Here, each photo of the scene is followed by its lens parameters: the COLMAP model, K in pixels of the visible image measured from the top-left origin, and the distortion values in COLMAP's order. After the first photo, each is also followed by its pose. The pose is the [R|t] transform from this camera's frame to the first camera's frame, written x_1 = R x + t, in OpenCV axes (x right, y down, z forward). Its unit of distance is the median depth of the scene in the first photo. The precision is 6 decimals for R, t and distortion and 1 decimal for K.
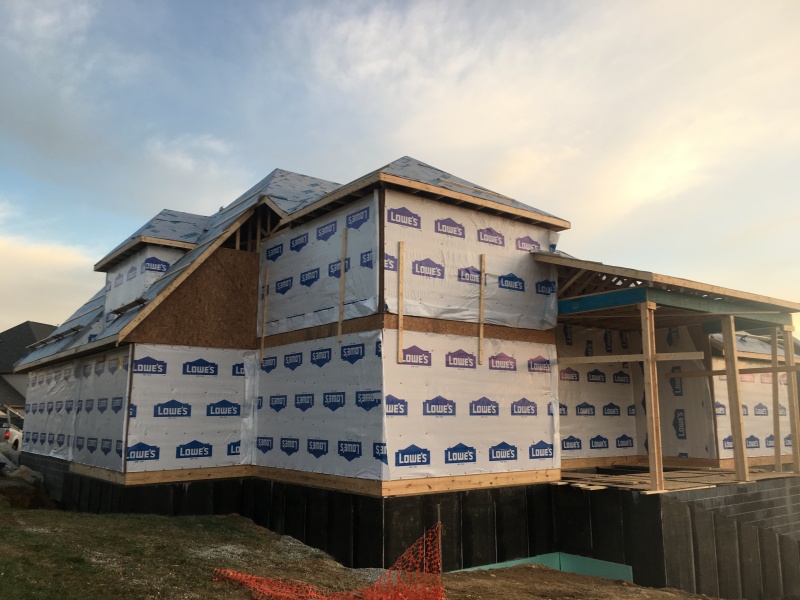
lens RADIAL K [[685.9, 0, 397.0], [0, 685.9, 305.0], [0, 0, 1]] dist [0.083141, -0.107183]
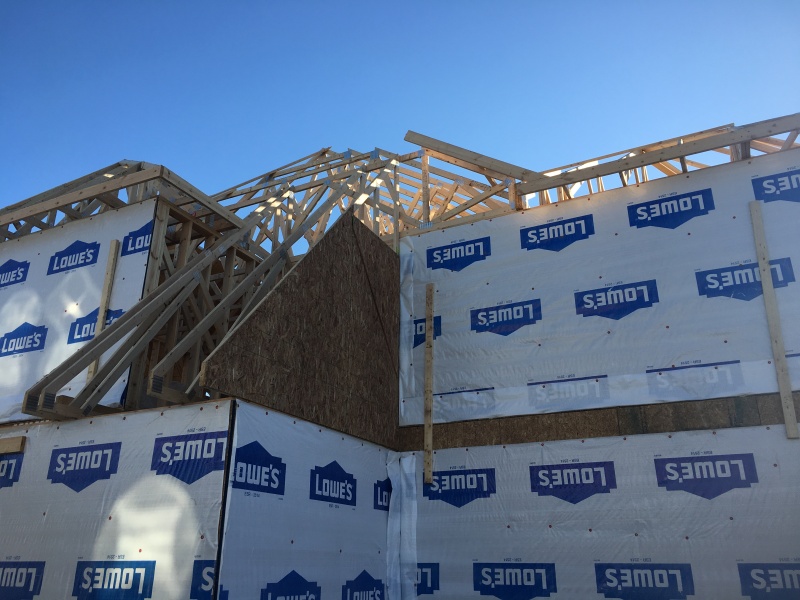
lens RADIAL K [[673.3, 0, 400.0], [0, 673.3, 300.0], [0, 0, 1]] dist [0.069717, -0.090069]
pose [[0.896612, 0.170054, 0.408862, -0.452659], [-0.076926, 0.969098, -0.234374, 0.080798], [-0.436084, 0.178690, 0.881987, 0.654907]]
